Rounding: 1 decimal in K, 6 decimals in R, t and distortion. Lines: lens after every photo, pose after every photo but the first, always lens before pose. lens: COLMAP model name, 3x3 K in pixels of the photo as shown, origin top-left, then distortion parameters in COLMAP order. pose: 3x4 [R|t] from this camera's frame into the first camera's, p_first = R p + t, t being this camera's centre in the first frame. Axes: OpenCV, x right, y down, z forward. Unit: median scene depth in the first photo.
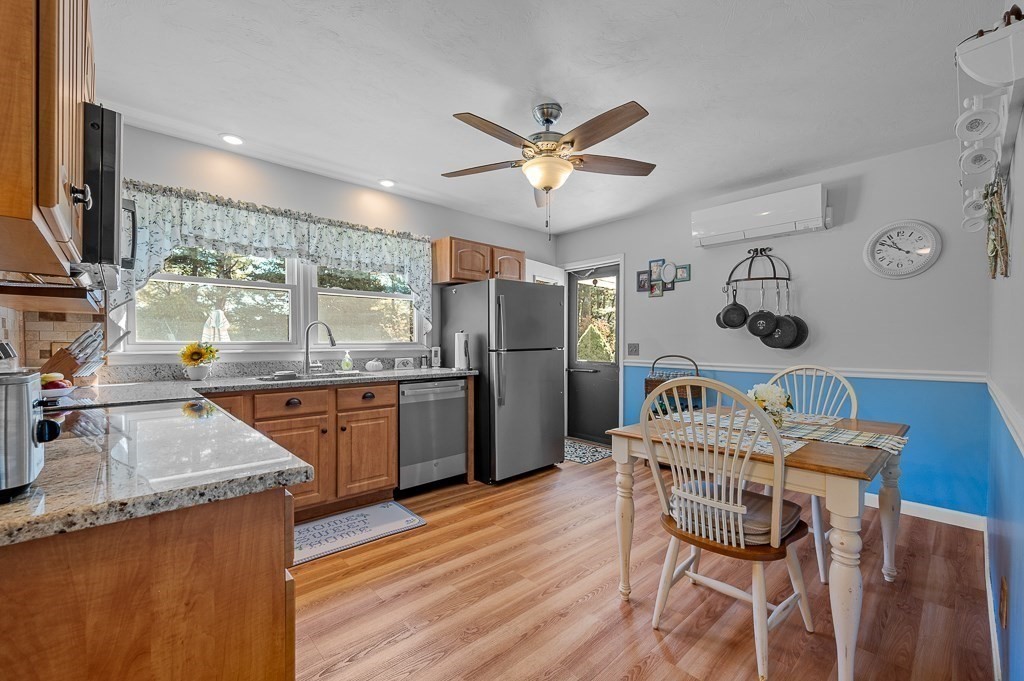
lens RADIAL K [[434.6, 0, 514.9], [0, 434.6, 346.0], [0, 0, 1]] dist [0.001137, -0.000059]
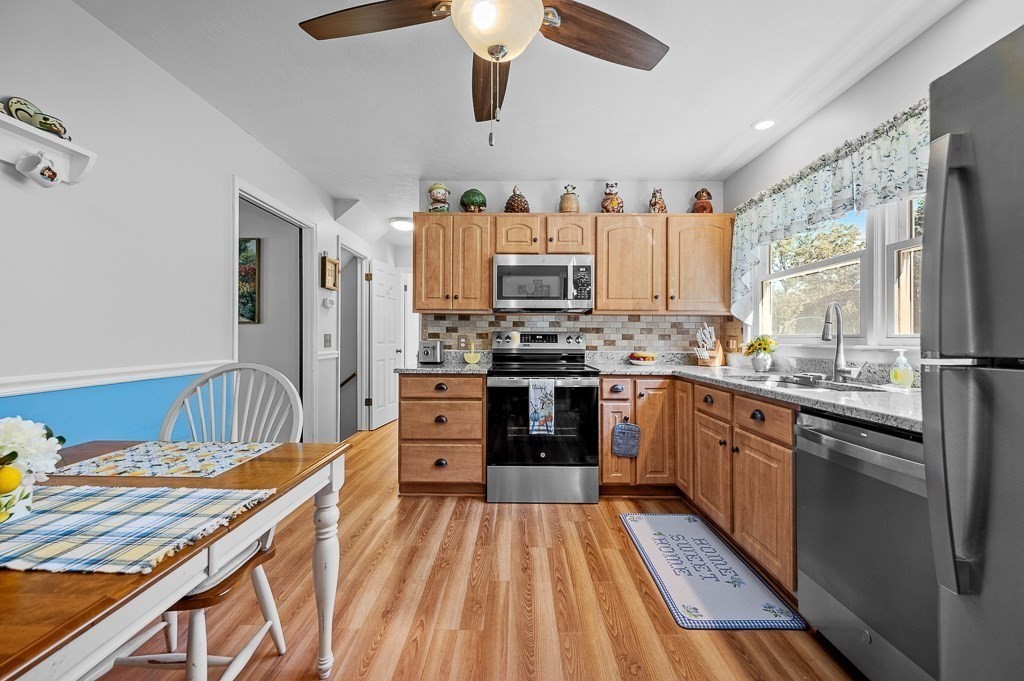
lens RADIAL K [[407.9, 0, 508.9], [0, 407.9, 338.8], [0, 0, 1]] dist [-0.000785, 0.000886]
pose [[-0.698245, -0.004989, -0.715842, 0.380140], [-0.010842, 0.999935, 0.003607, 0.001114], [0.715777, 0.010280, -0.698253, 1.209573]]
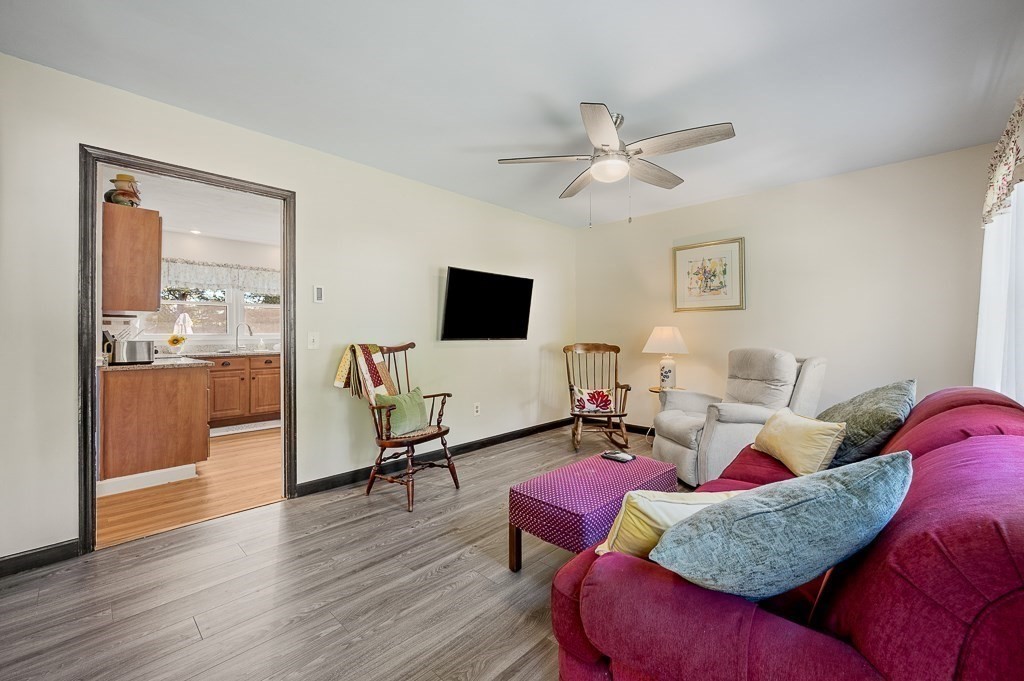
lens RADIAL K [[434.6, 0, 517.0], [0, 434.6, 329.7], [0, 0, 1]] dist [0.001137, -0.000059]
pose [[0.998059, -0.005377, 0.062041, 0.671468], [0.006468, 0.999828, -0.017399, 0.013954], [-0.061937, 0.017767, 0.997922, -1.035053]]
